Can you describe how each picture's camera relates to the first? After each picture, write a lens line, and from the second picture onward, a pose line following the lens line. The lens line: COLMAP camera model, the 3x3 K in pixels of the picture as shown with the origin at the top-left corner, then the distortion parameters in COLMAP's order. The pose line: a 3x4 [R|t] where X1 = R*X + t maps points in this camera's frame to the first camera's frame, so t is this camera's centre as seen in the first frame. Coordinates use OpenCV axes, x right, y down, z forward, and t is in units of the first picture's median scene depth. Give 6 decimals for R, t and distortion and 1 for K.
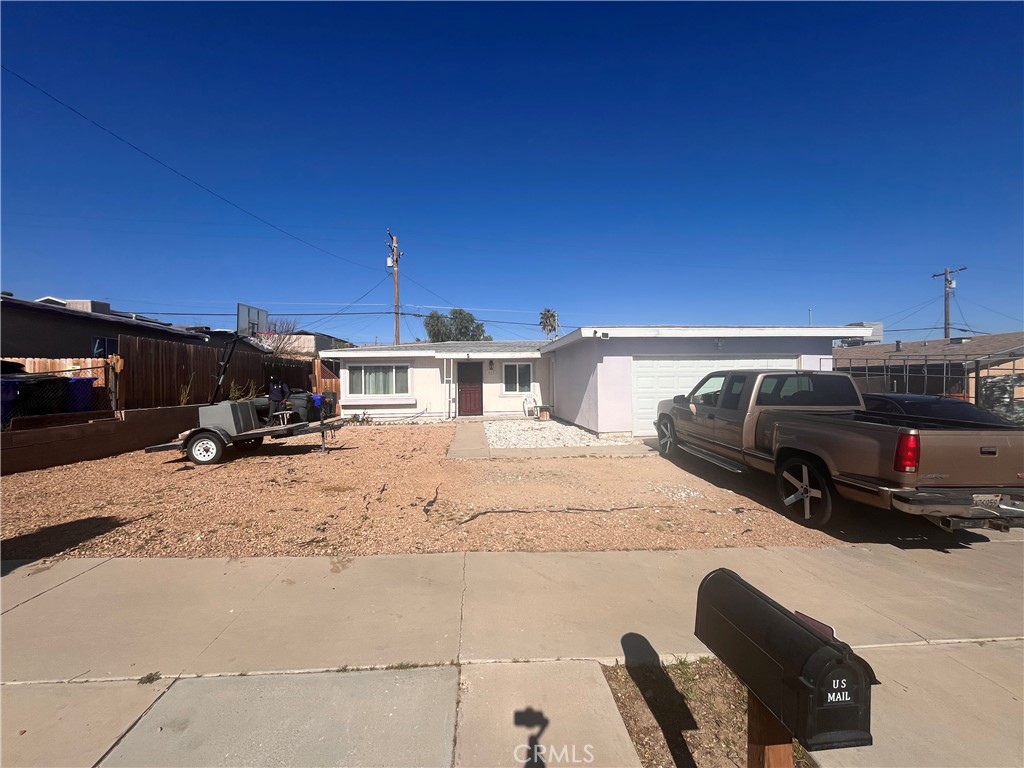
lens RADIAL K [[421.6, 0, 508.8], [0, 421.6, 382.8], [0, 0, 1]] dist [0.000036, -0.000068]
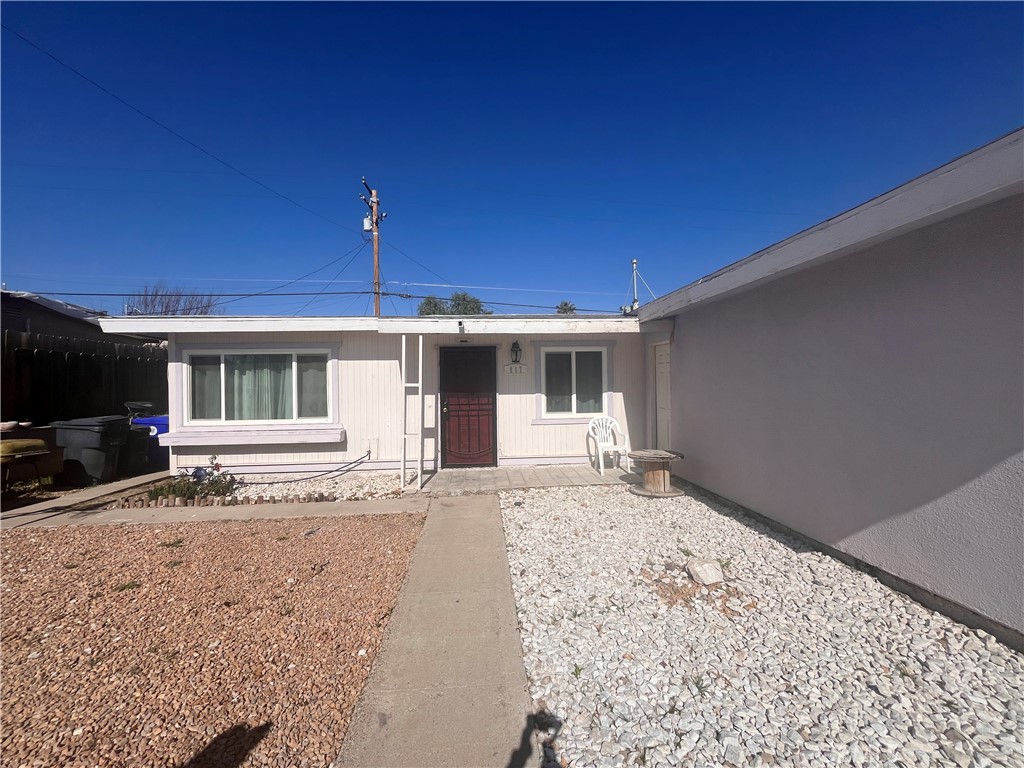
lens RADIAL K [[421.6, 0, 513.8], [0, 421.6, 384.1], [0, 0, 1]] dist [0.000036, -0.000068]
pose [[0.999961, -0.001753, -0.008675, -0.040031], [0.001747, 0.999998, -0.000598, -0.009047], [0.008676, 0.000583, 0.999962, 0.561330]]
